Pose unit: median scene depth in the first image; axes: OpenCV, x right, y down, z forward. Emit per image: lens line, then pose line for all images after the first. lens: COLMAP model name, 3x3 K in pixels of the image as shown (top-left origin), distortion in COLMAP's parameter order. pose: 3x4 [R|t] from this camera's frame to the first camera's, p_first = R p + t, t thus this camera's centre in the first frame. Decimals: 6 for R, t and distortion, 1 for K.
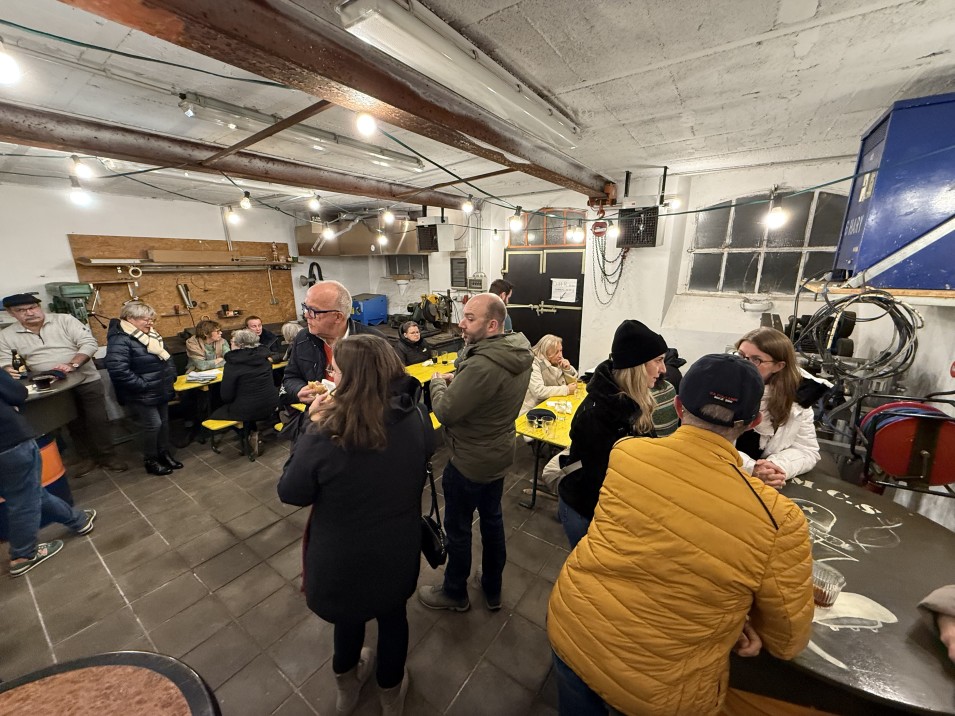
lens RADIAL K [[379.3, 0, 475.5], [0, 379.3, 357.7], [0, 0, 1]] dist [-0.000722, 0.000721]
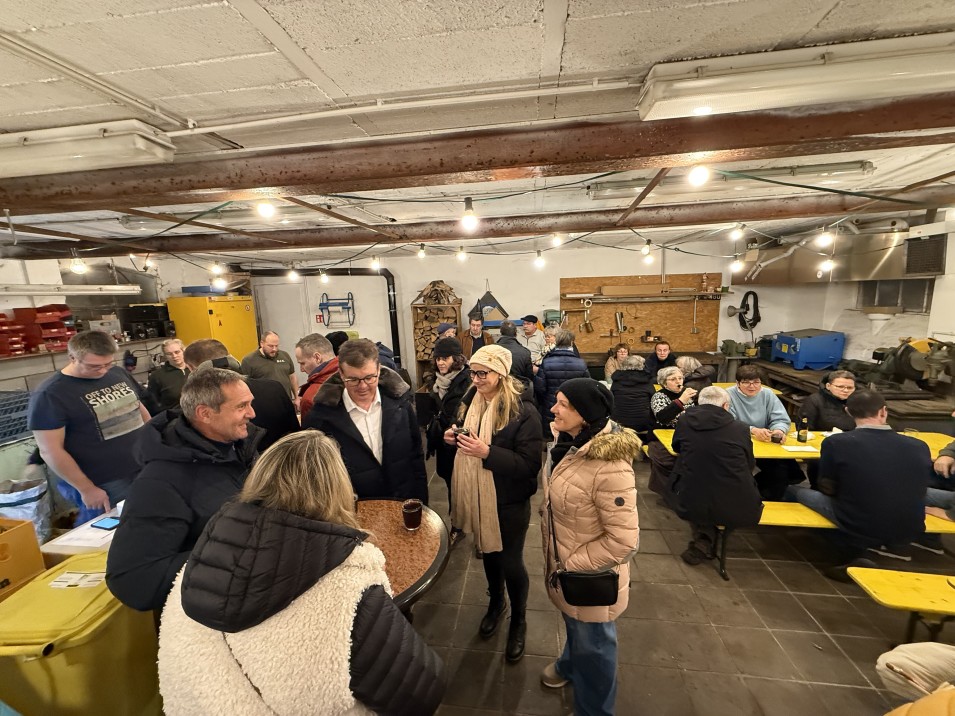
lens RADIAL K [[379.3, 0, 475.5], [0, 379.3, 357.7], [0, 0, 1]] dist [-0.000722, 0.000721]
pose [[0.462290, 0.135153, -0.876368, 0.125206], [-0.187830, 0.980815, 0.052179, -0.026662], [0.866607, 0.140486, 0.478807, 0.022705]]
